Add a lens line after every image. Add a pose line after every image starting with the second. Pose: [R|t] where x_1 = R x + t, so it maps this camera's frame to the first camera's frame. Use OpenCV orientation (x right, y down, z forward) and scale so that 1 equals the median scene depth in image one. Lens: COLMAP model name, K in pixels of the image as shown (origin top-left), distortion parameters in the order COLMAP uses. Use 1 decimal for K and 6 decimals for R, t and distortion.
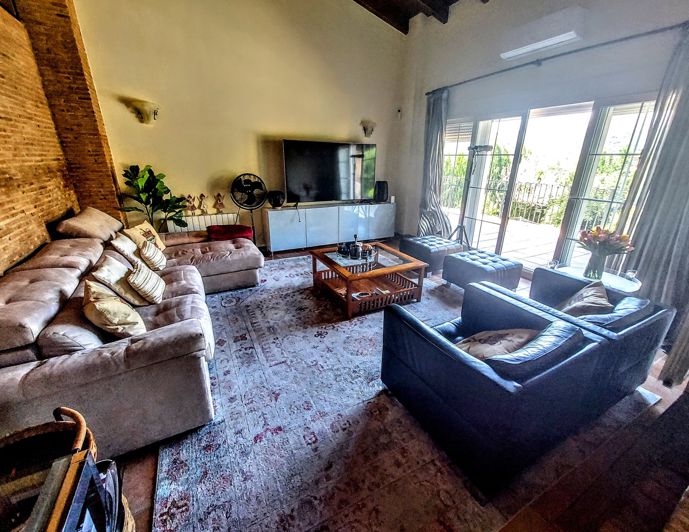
lens RADIAL K [[296.9, 0, 346.1], [0, 296.9, 265.3], [0, 0, 1]] dist [0.001820, -0.000476]
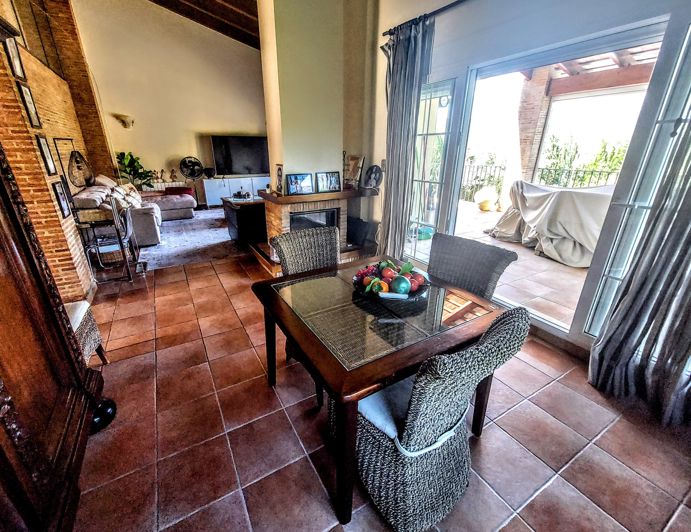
lens RADIAL K [[297.8, 0, 328.4], [0, 297.8, 265.9], [0, 0, 1]] dist [0.001820, -0.000476]
pose [[0.999767, -0.021177, 0.004080, 0.487148], [0.021051, 0.999363, 0.028821, 0.309850], [-0.004687, -0.028729, 0.999576, -0.787734]]
